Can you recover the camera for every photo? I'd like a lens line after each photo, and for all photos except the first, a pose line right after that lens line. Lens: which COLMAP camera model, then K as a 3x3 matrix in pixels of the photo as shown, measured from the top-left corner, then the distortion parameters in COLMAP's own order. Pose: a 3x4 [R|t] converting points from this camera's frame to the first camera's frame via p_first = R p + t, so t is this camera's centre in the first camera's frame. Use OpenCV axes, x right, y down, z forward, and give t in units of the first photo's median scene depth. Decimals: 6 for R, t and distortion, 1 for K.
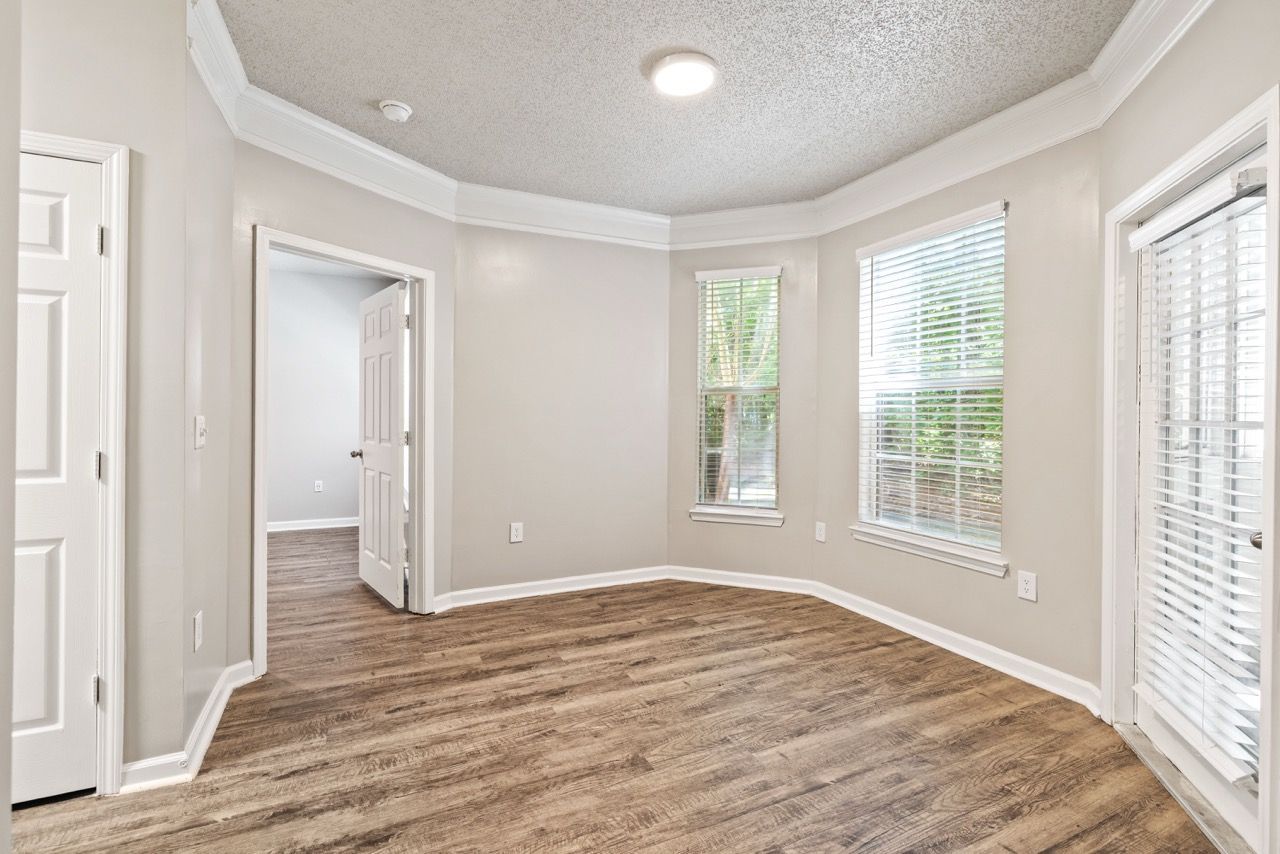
lens RADIAL K [[534.2, 0, 642.9], [0, 534.2, 411.6], [0, 0, 1]] dist [0.000715, -0.000027]
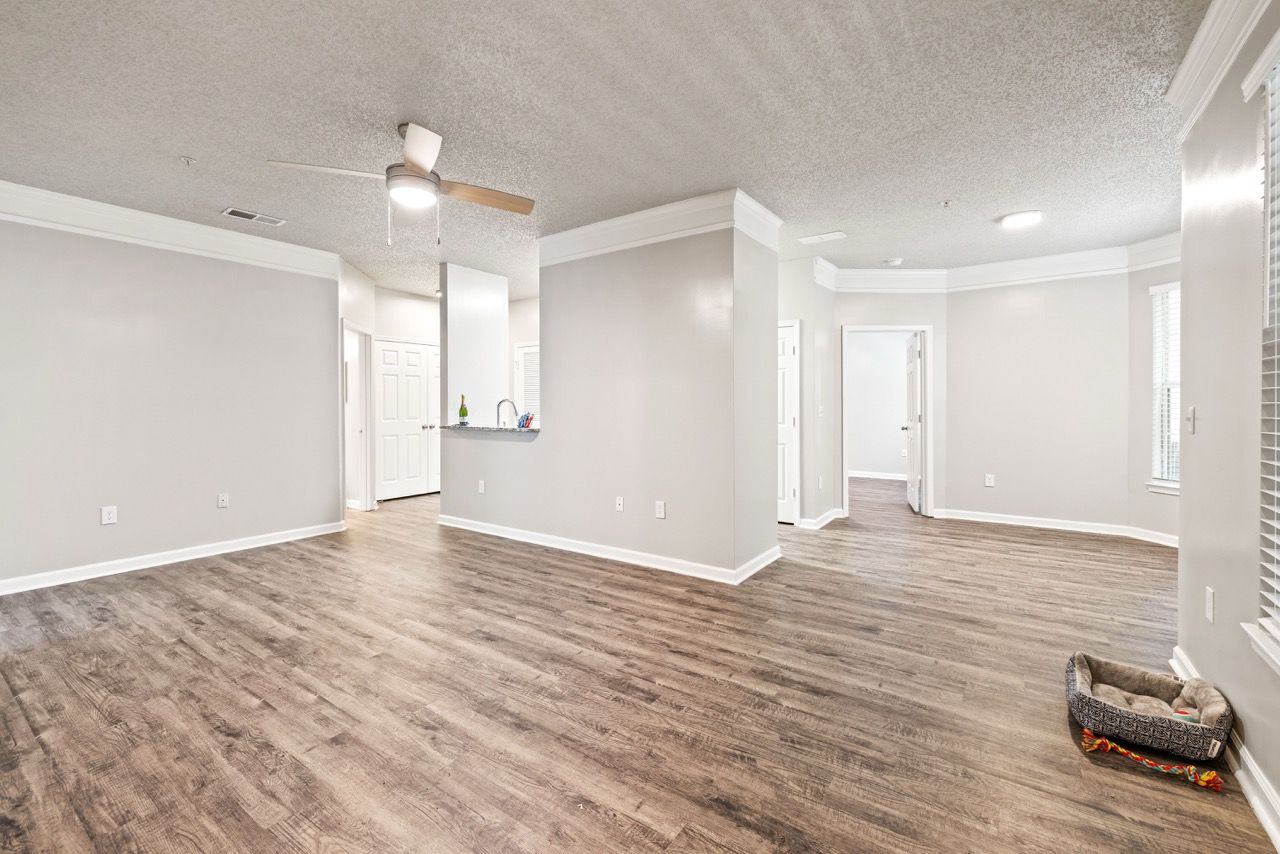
lens RADIAL K [[546.9, 0, 636.1], [0, 546.9, 406.7], [0, 0, 1]] dist [-0.001609, 0.000114]
pose [[0.451958, -0.004115, -0.892030, 0.945249], [0.009029, 0.999959, -0.000038, 0.000834], [0.891994, -0.008037, 0.451977, -0.845134]]
